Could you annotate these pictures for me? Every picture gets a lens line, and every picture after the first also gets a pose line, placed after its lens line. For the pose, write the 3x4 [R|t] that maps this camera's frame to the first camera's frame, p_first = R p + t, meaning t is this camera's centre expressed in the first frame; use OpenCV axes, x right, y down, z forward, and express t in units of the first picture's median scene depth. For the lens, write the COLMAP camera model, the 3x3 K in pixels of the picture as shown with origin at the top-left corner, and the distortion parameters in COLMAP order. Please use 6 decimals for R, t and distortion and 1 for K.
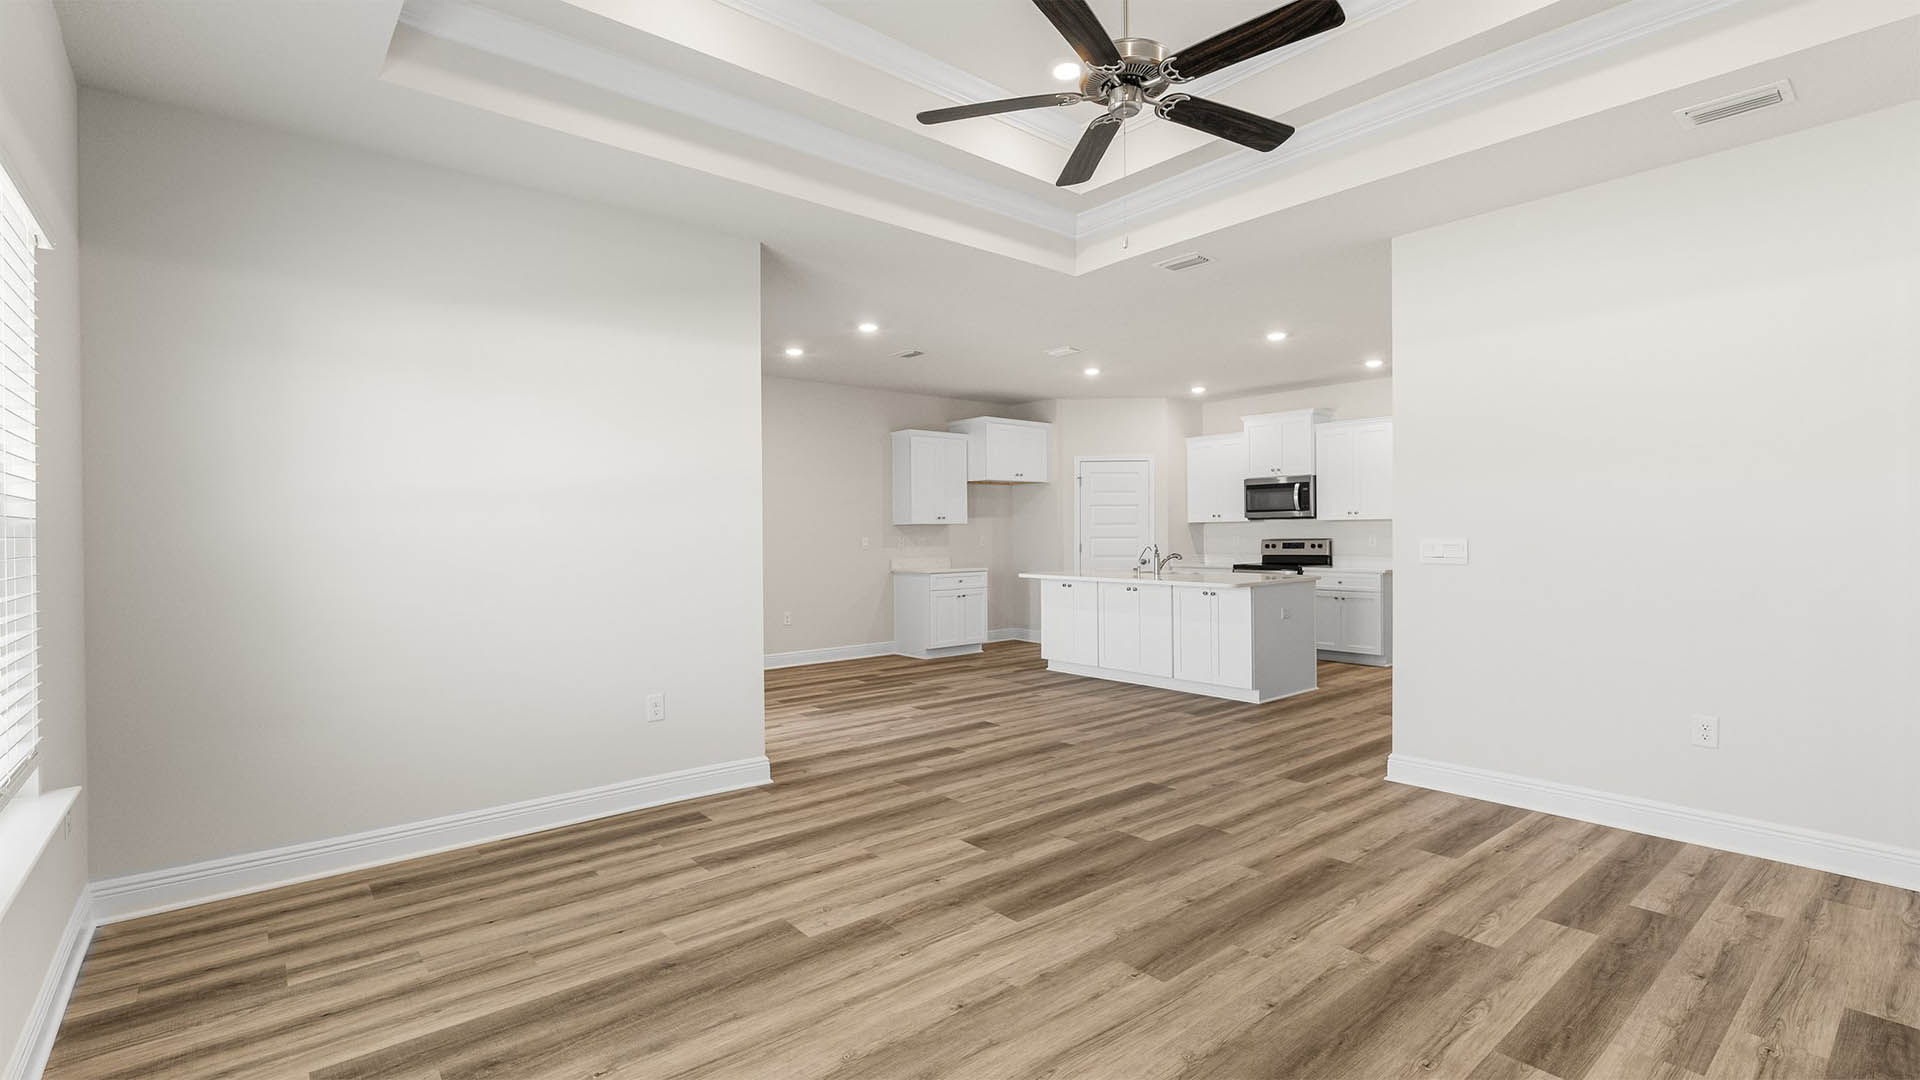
lens RADIAL K [[870.2, 0, 960.0], [0, 870.2, 540.0], [0, 0, 1]] dist [0.000935, -0.000119]
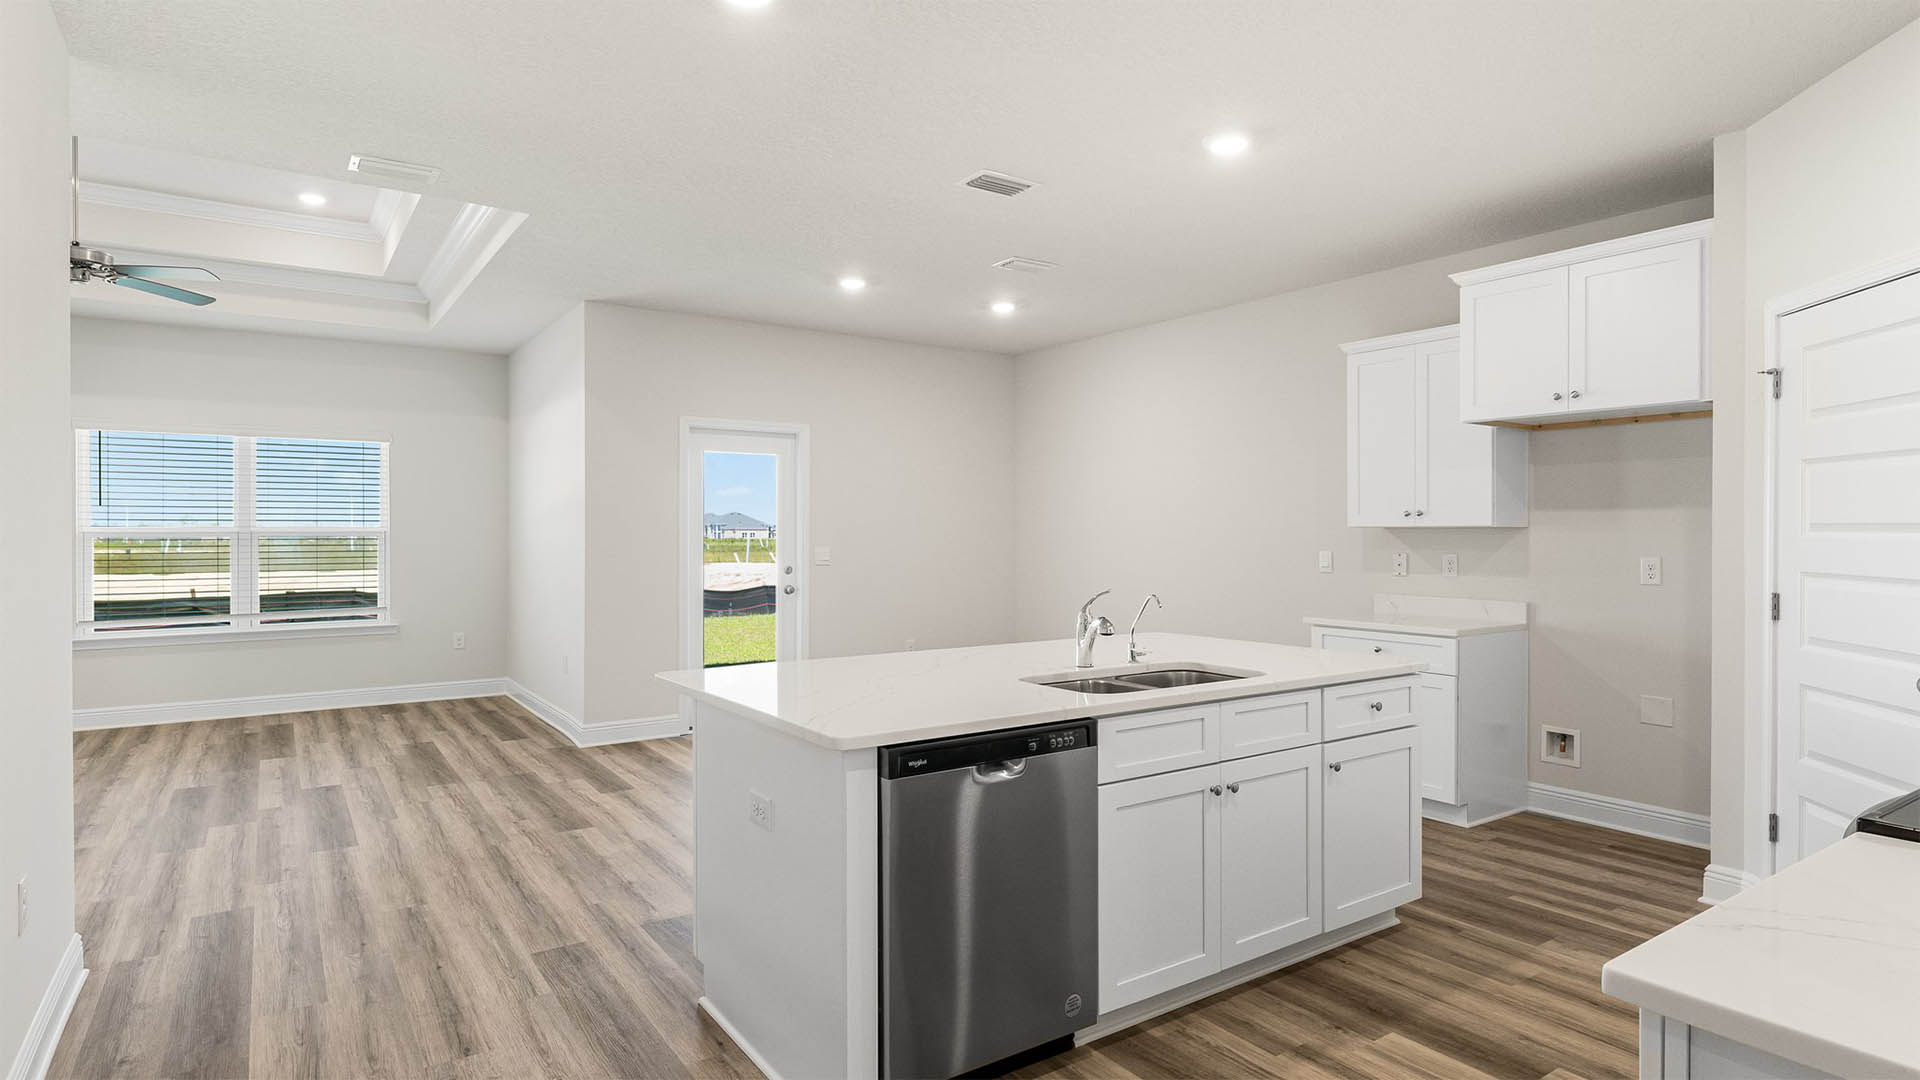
lens RADIAL K [[1002.7, 0, 960.0], [0, 1002.7, 540.0], [0, 0, 1]] dist [-0.001019, 0.000027]
pose [[-0.095090, 0.017197, -0.995320, 0.778976], [-0.009039, 0.999795, 0.018138, -0.027124], [0.995428, 0.010721, -0.094915, 1.162225]]
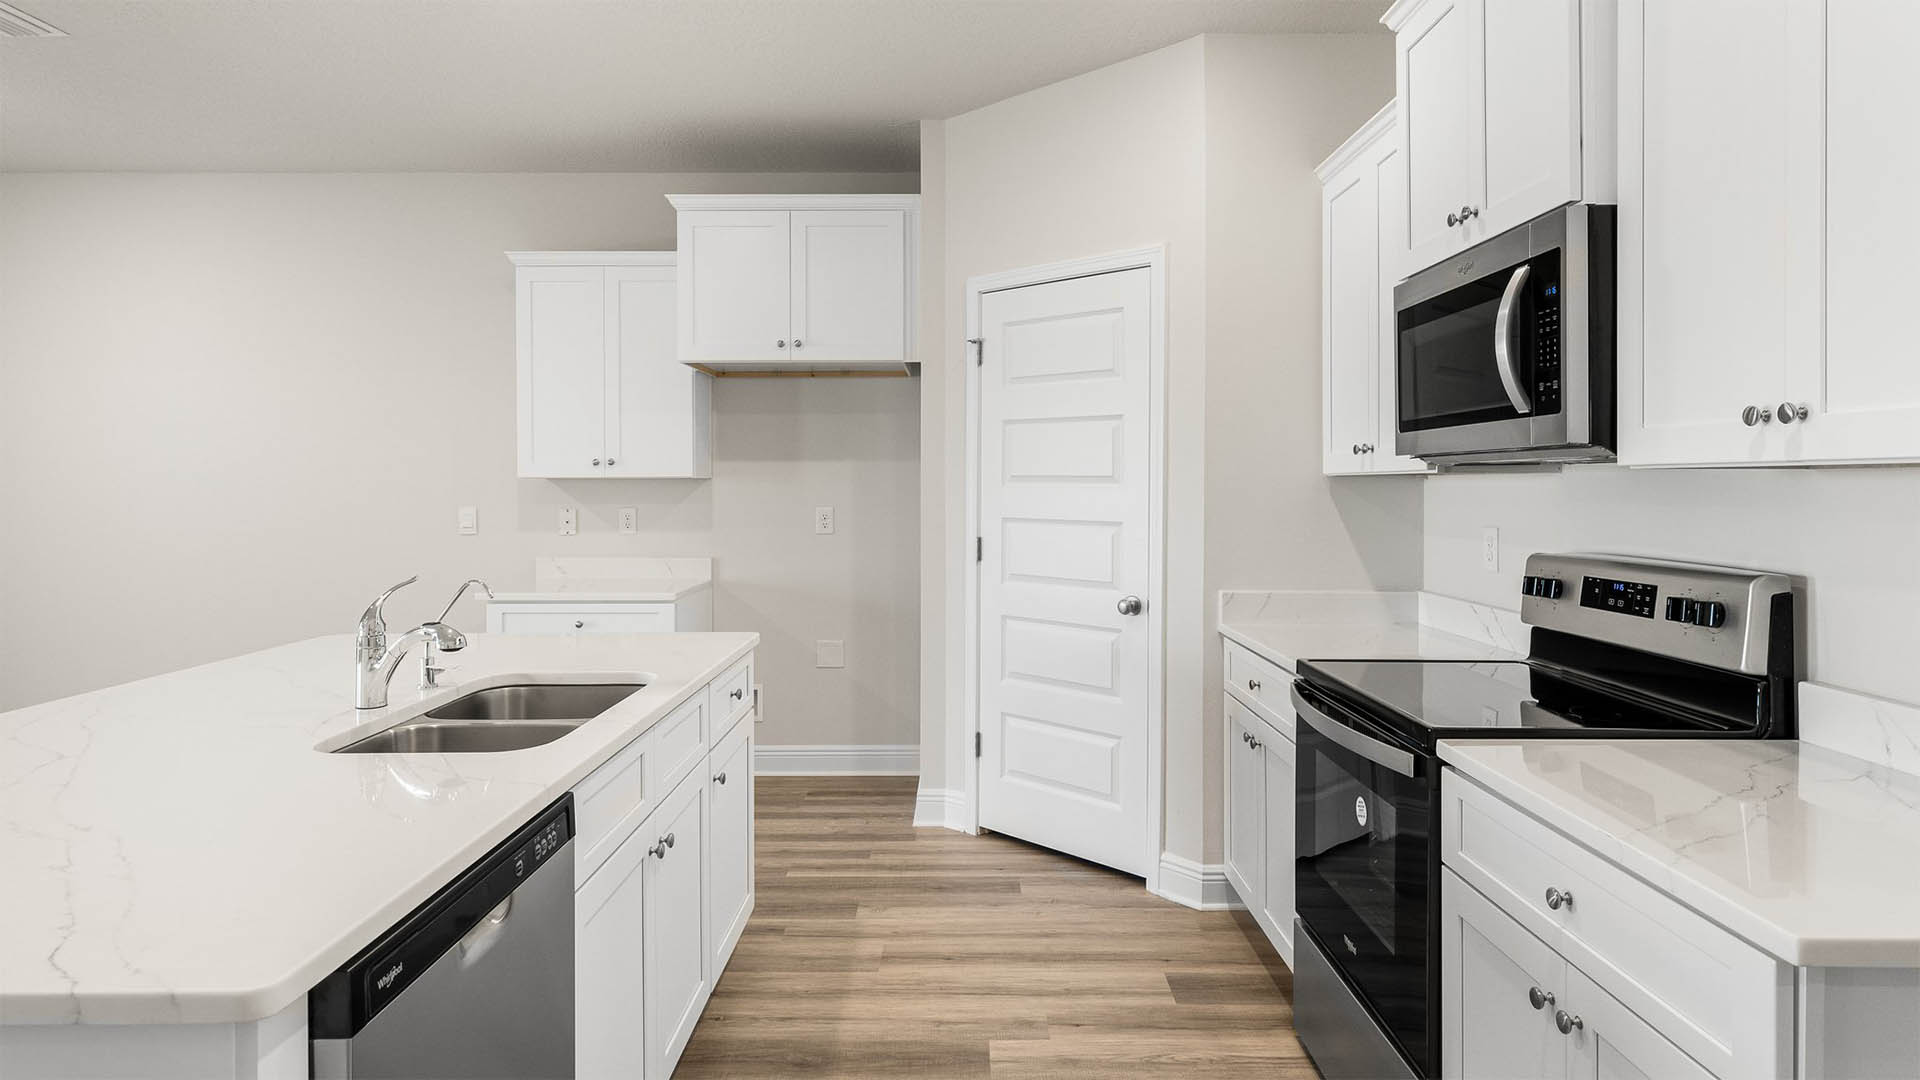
lens RADIAL K [[1080.6, 0, 957.4], [0, 1080.6, 485.2], [0, 0, 1]] dist [-0.001841, 0.000760]
pose [[0.761625, 0.009850, -0.647943, 0.620511], [-0.011227, 0.999935, 0.002004, -0.025394], [0.647921, 0.005748, 0.761686, 1.040120]]
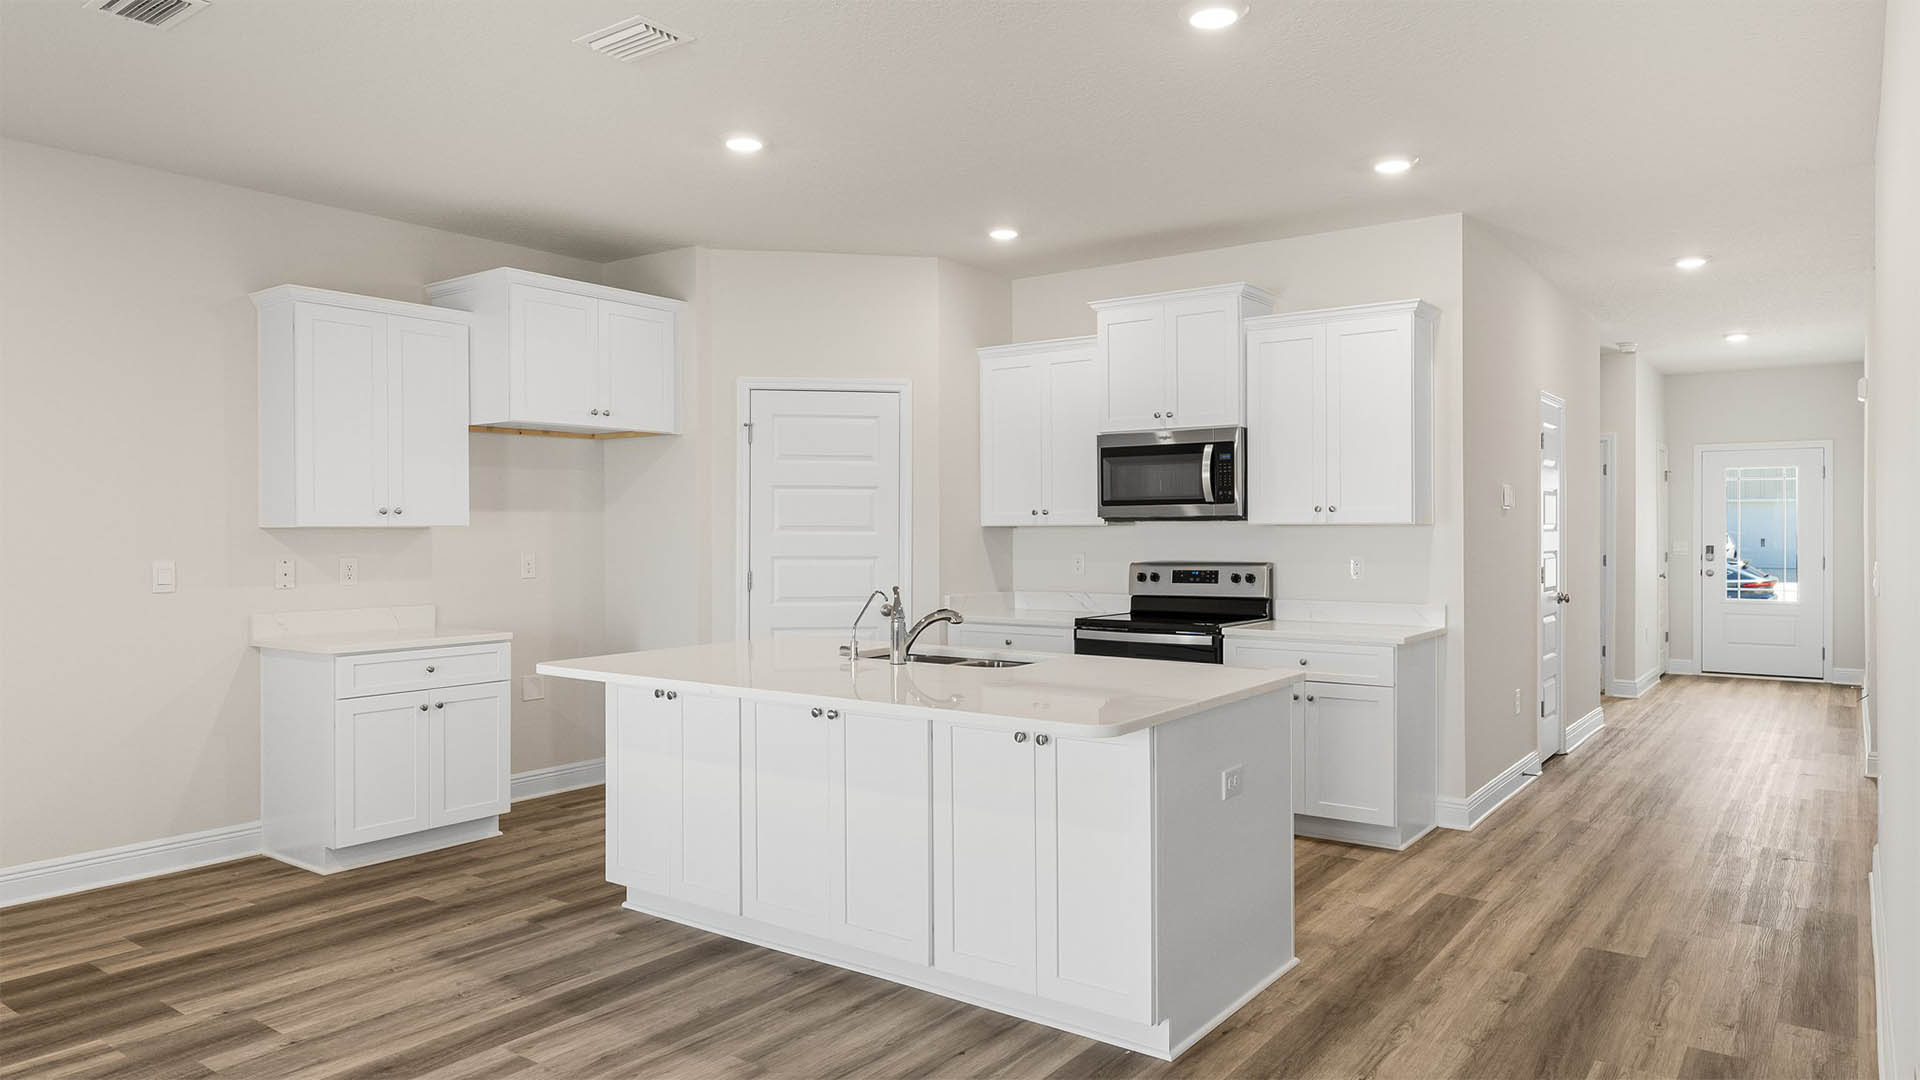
lens RADIAL K [[1231.9, 0, 960.0], [0, 1231.9, 540.0], [0, 0, 1]] dist [0.015514, -0.001443]
pose [[0.972983, 0.003858, 0.230844, 0.148864], [-0.003453, 0.999992, -0.002158, -0.017010], [-0.230850, 0.001303, 0.972988, 0.543894]]
